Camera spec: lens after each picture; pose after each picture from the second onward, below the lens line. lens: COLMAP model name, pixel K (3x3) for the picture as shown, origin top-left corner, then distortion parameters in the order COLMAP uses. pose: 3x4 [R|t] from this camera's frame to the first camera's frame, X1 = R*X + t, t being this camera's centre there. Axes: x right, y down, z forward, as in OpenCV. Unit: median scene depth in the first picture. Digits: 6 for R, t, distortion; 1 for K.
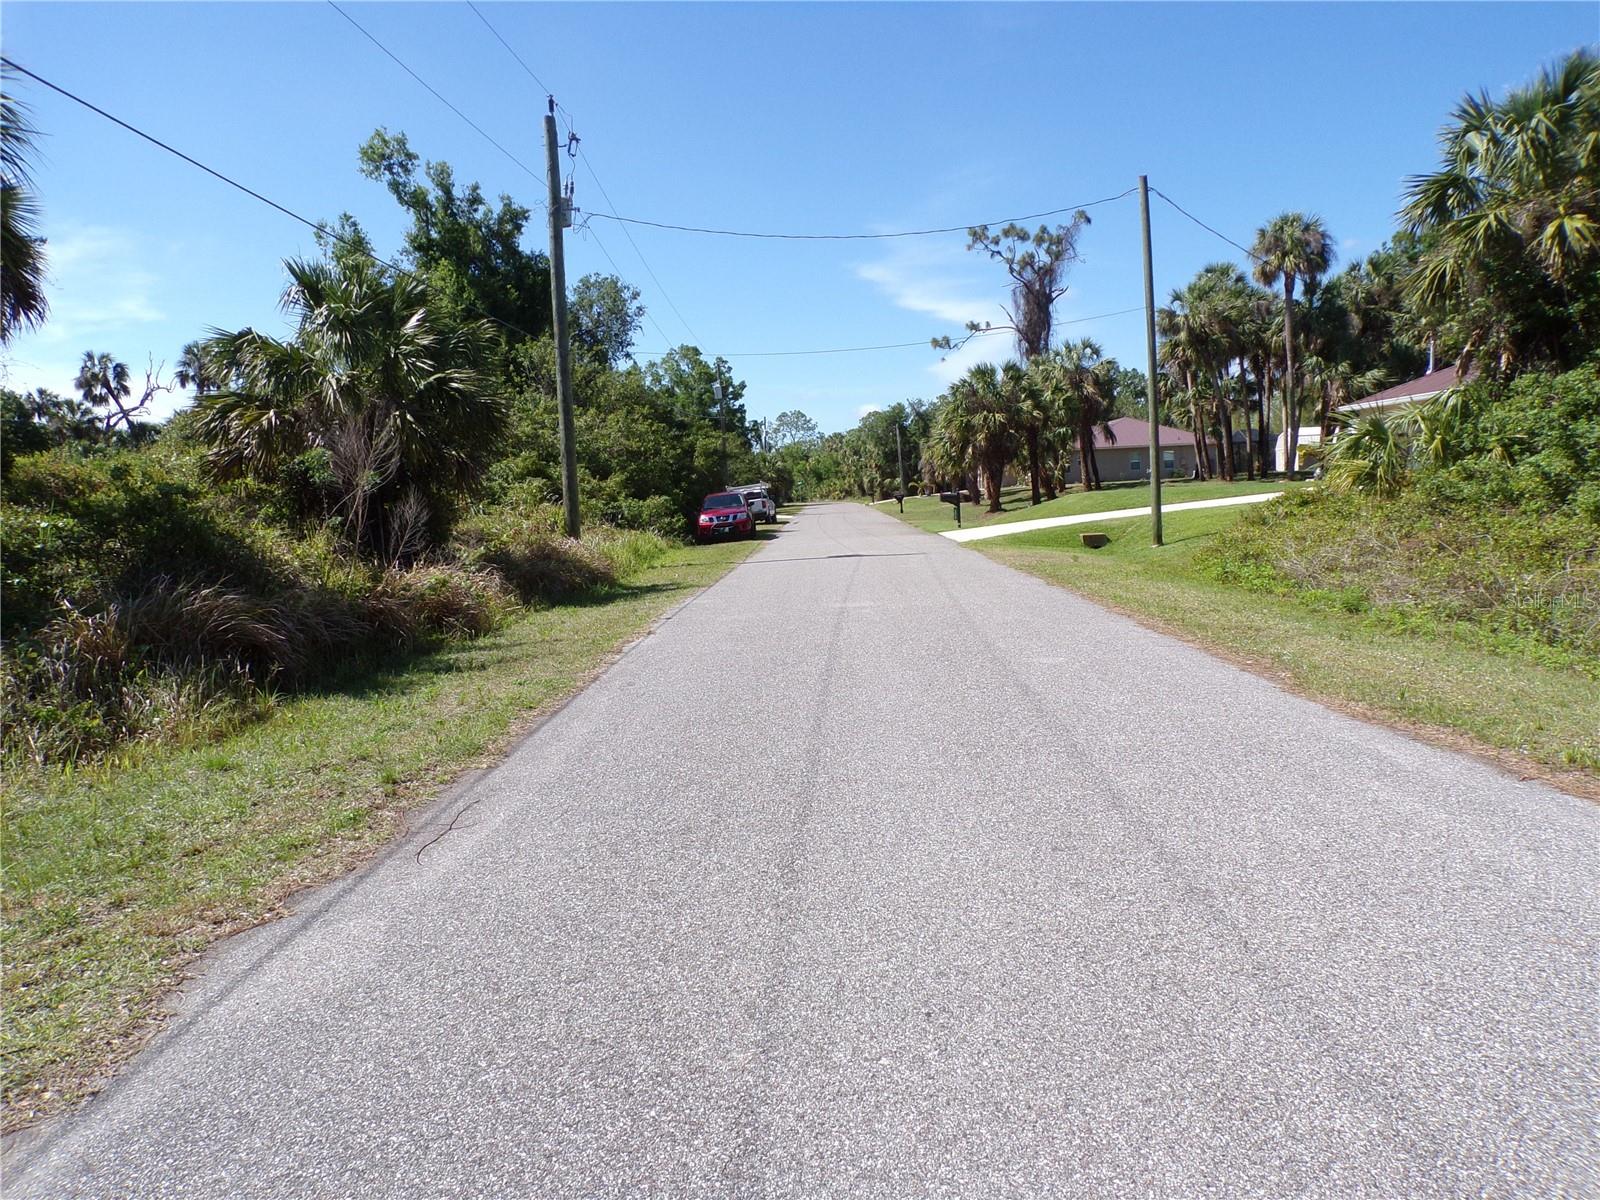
lens RADIAL K [[1089.5, 0, 799.7], [0, 1089.5, 608.2], [0, 0, 1]] dist [-0.020413, 0.027228]
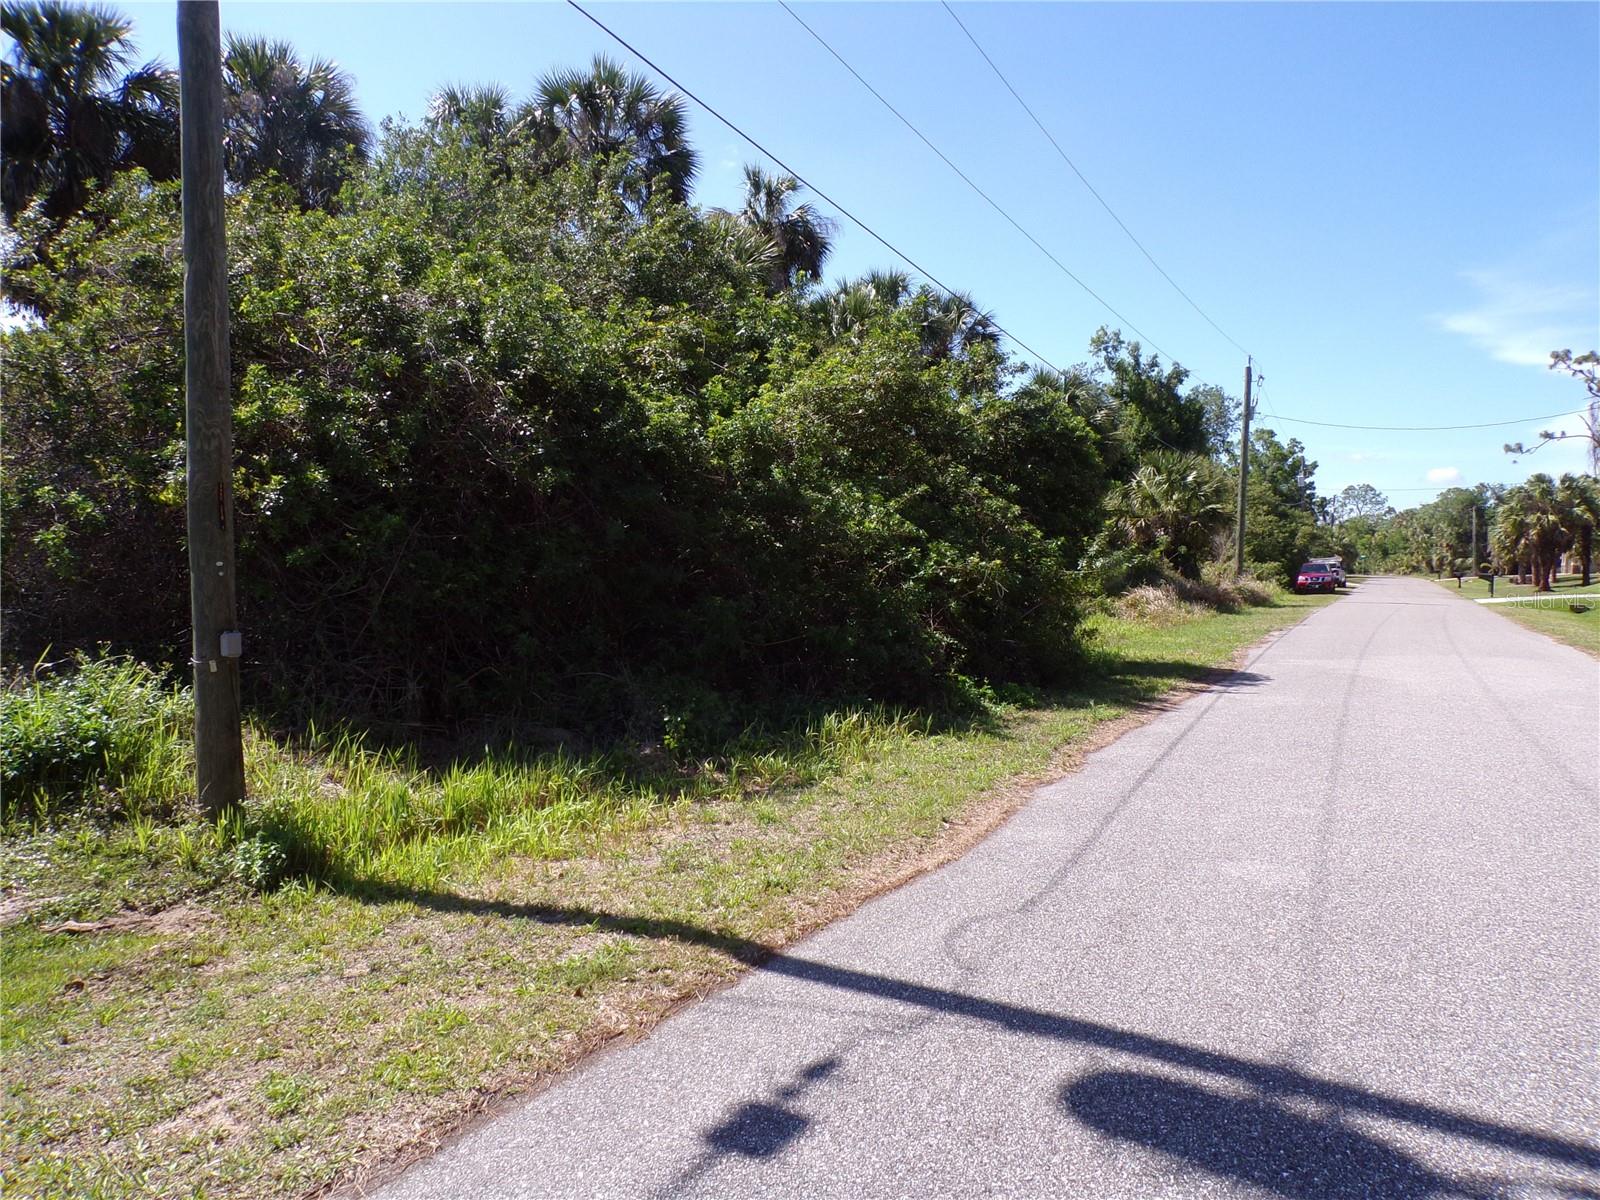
lens RADIAL K [[1089.5, 0, 799.7], [0, 1089.5, 608.2], [0, 0, 1]] dist [-0.020413, 0.027228]
pose [[0.887386, 0.088236, -0.452504, -0.009057], [-0.110210, 0.993657, -0.022369, 0.039715], [0.447660, 0.069721, 0.891482, -0.378465]]
